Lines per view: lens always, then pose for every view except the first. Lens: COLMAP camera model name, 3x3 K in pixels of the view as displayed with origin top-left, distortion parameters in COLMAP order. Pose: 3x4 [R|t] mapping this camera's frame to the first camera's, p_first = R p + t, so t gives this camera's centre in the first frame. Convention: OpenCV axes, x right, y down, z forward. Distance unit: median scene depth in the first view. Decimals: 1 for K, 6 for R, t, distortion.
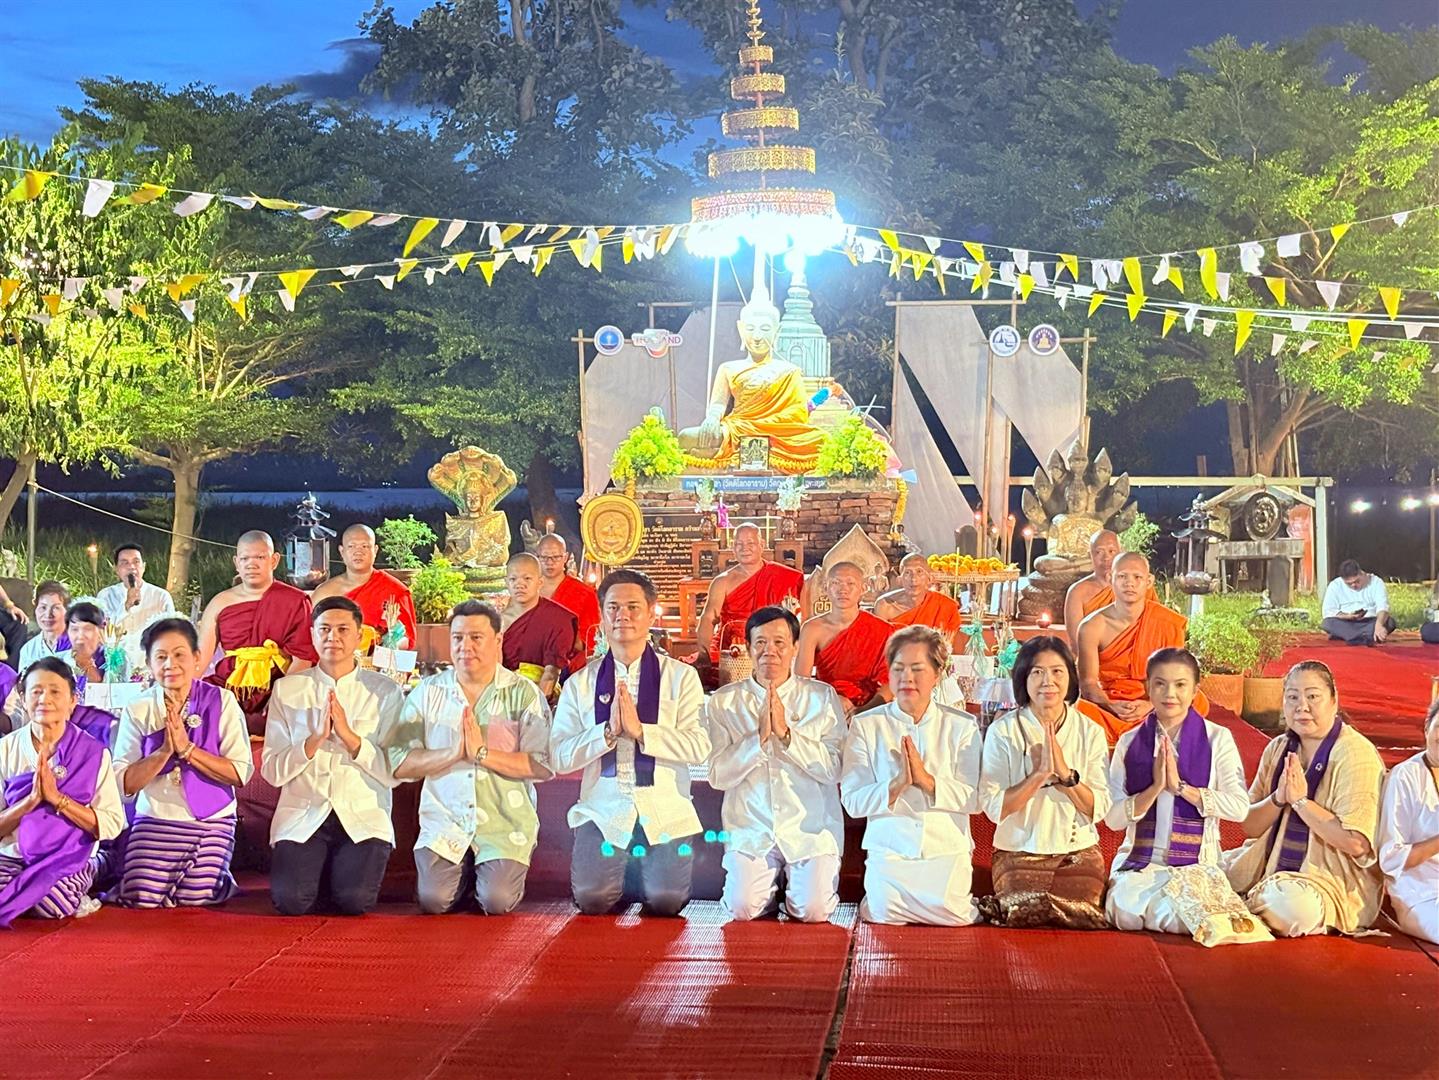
lens RADIAL K [[1052.4, 0, 719.5], [0, 1052.4, 540.0], [0, 0, 1]] dist [0.002735, 0.000046]
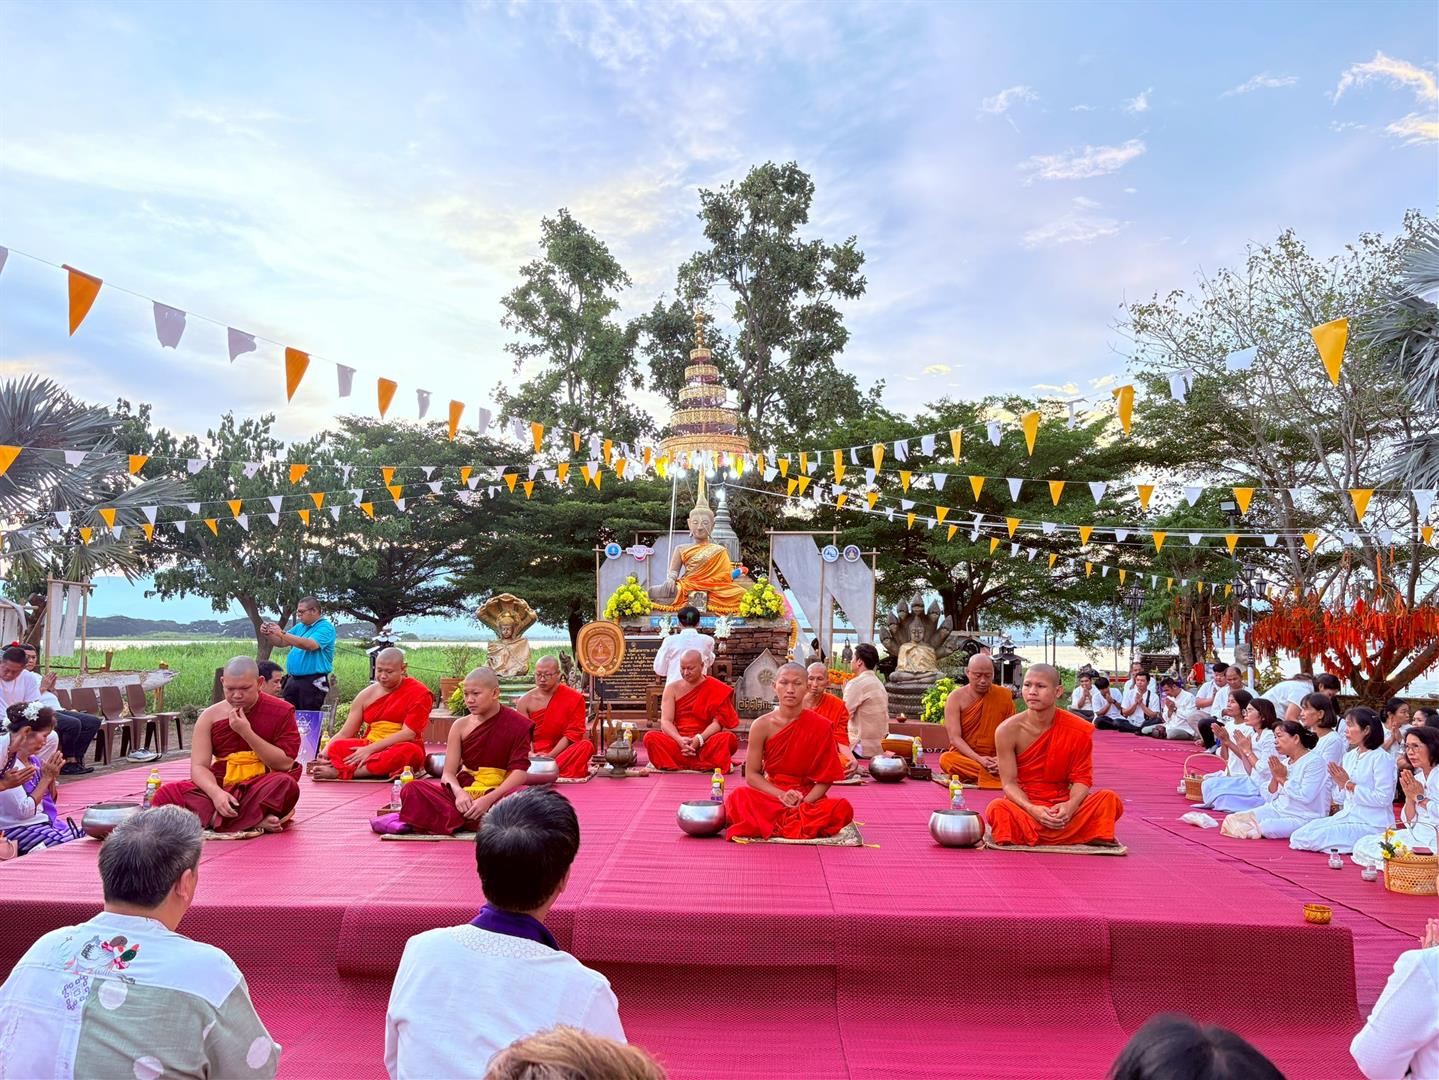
lens RADIAL K [[1052.4, 0, 719.5], [0, 1052.4, 540.0], [0, 0, 1]] dist [0.002735, 0.000046]
pose [[0.999205, 0.008174, 0.039011, 0.004407], [-0.004157, 0.994781, -0.101944, -0.016317], [-0.039640, 0.101700, 0.994025, -0.531560]]
